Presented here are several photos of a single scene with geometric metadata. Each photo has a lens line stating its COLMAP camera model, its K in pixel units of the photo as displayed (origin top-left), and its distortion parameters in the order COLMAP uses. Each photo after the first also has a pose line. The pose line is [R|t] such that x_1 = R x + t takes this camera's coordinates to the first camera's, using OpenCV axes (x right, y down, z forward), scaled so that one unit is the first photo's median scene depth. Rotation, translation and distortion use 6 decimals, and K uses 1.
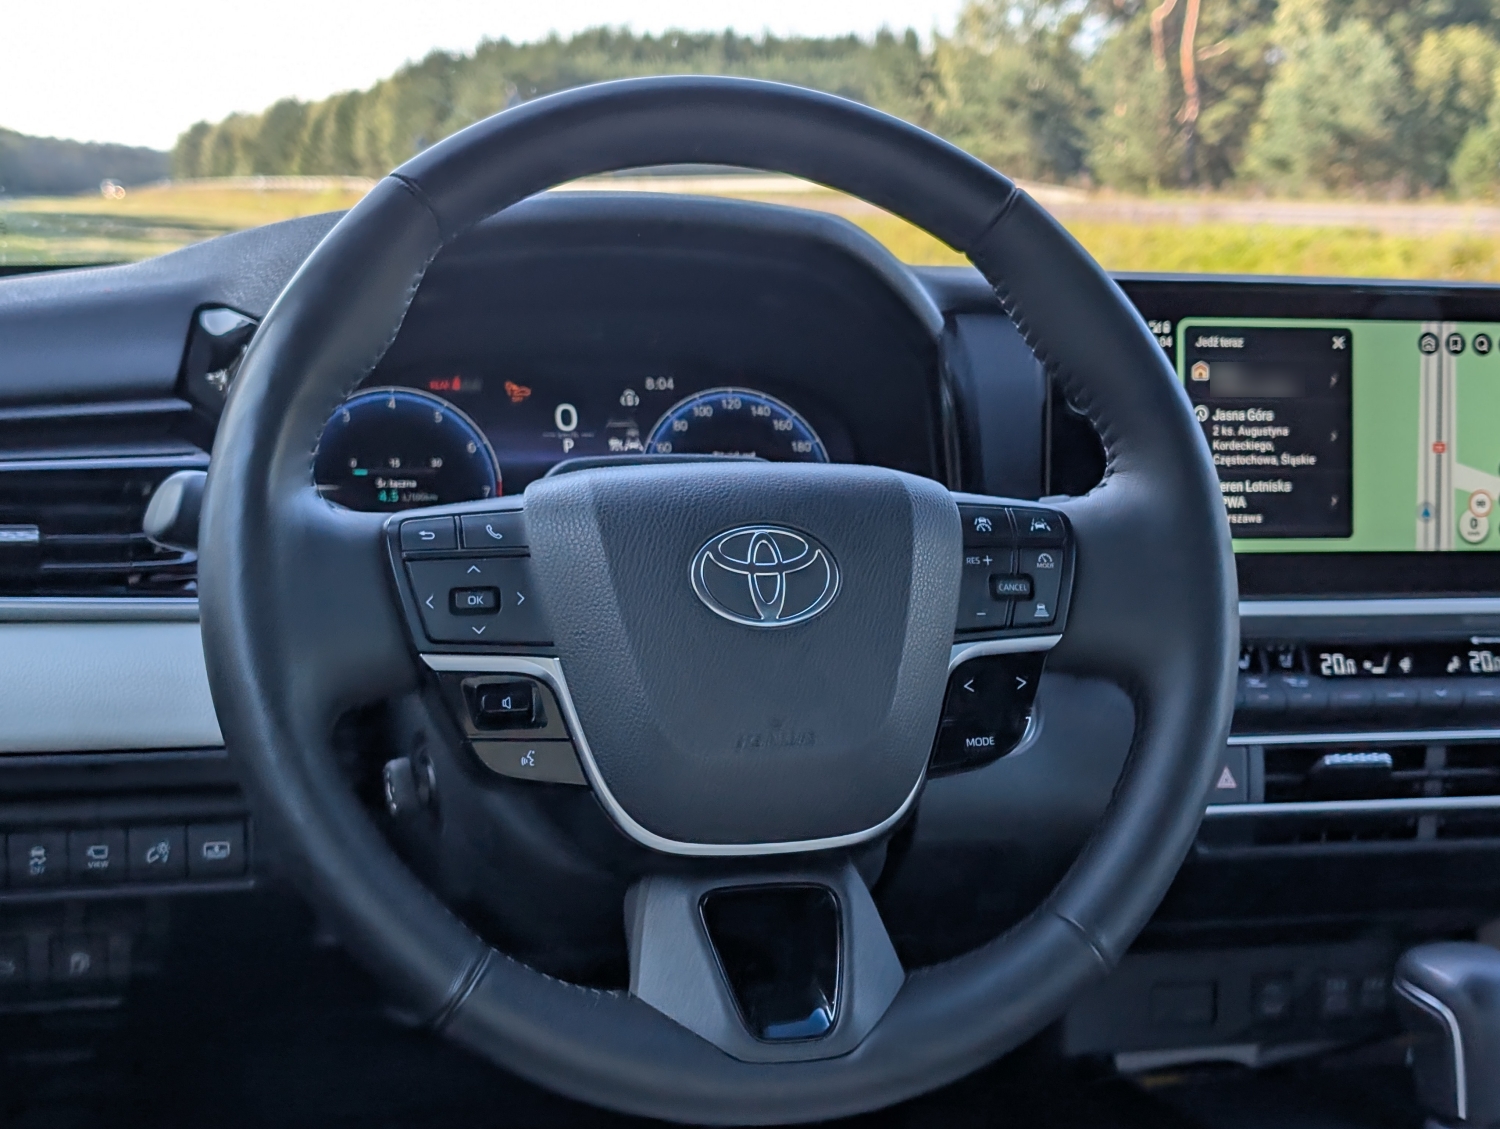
lens RADIAL K [[2385.5, 0, 750.0], [0, 2385.5, 564.5], [0, 0, 1]] dist [0.391473, -2.417726]
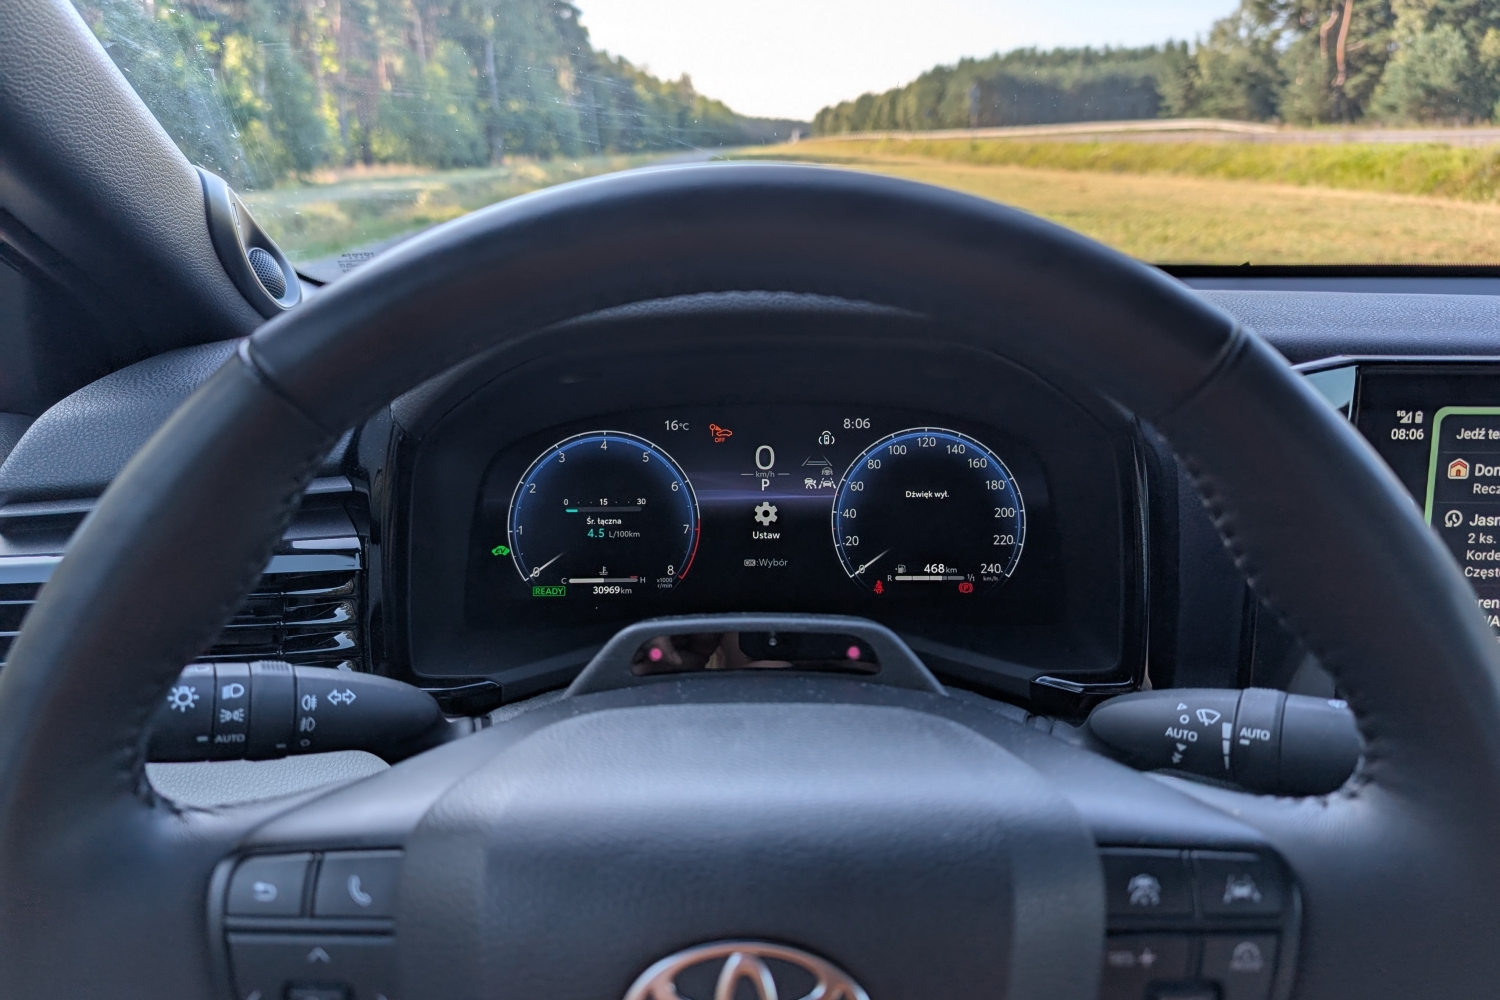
lens RADIAL K [[1126.4, 0, 750.0], [0, 1126.4, 500.0], [0, 0, 1]] dist [0.069248, -0.105601]
pose [[0.960466, 0.053373, -0.273232, 0.057060], [-0.010806, 0.987858, 0.154984, -0.124918], [0.278186, -0.145904, 0.949381, 0.540107]]
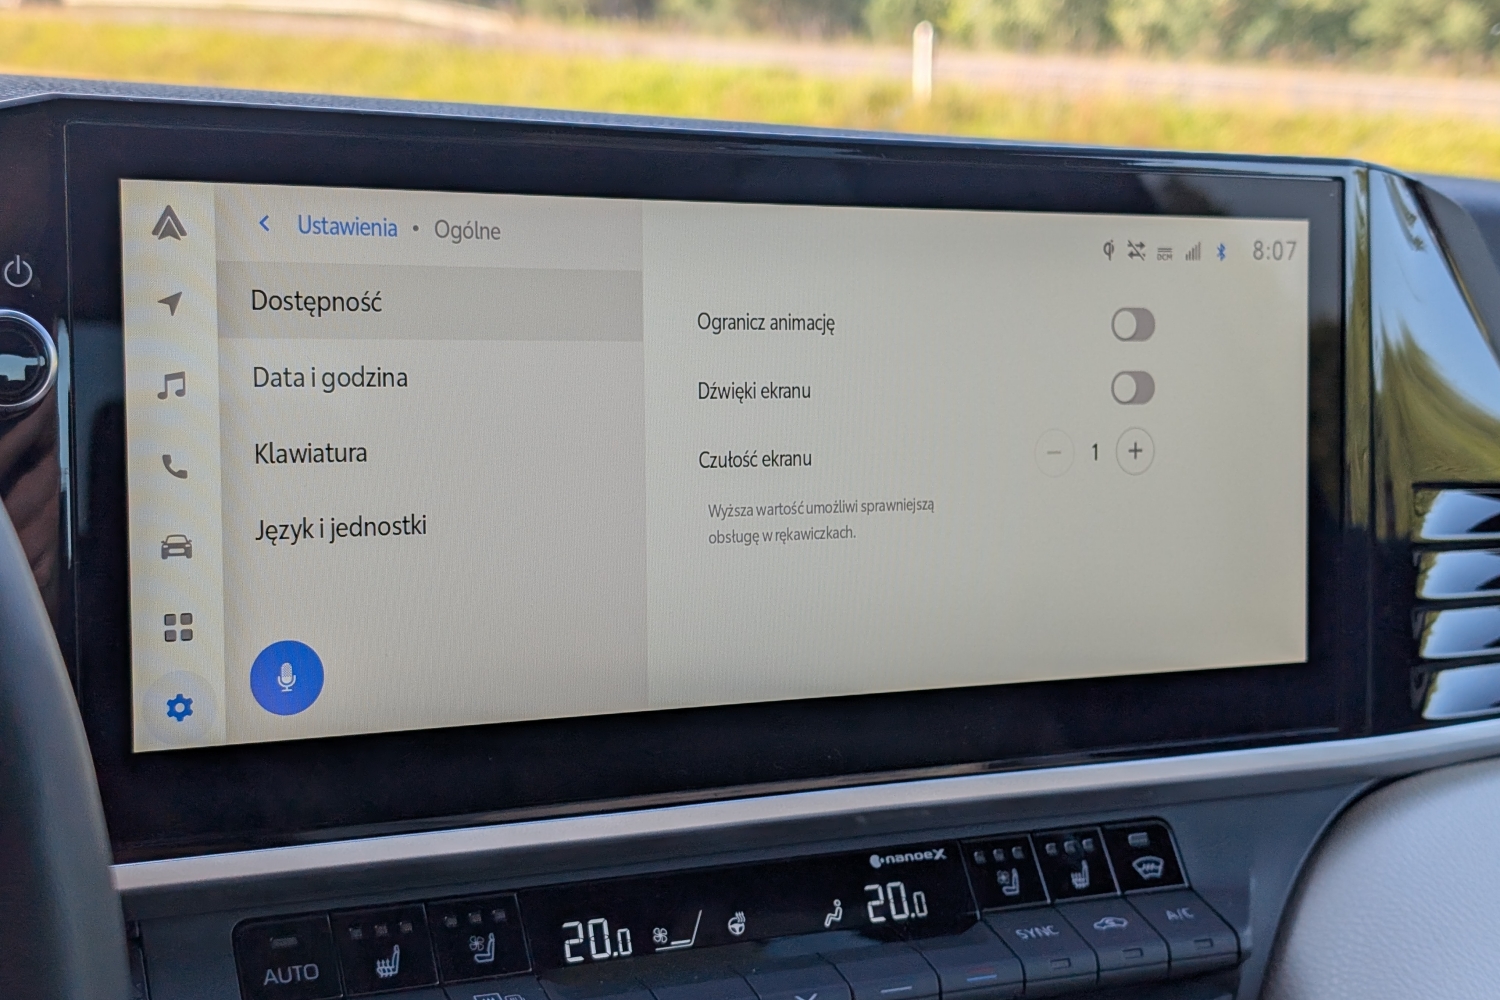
lens RADIAL K [[2393.5, 0, 758.4], [0, 2393.5, 540.8], [0, 0, 1]] dist [0.309463, -1.941699]
pose [[0.972109, -0.017121, 0.233904, 0.164320], [0.003469, 0.998272, 0.058654, -0.064105], [-0.234504, -0.056207, 0.970489, 0.539277]]
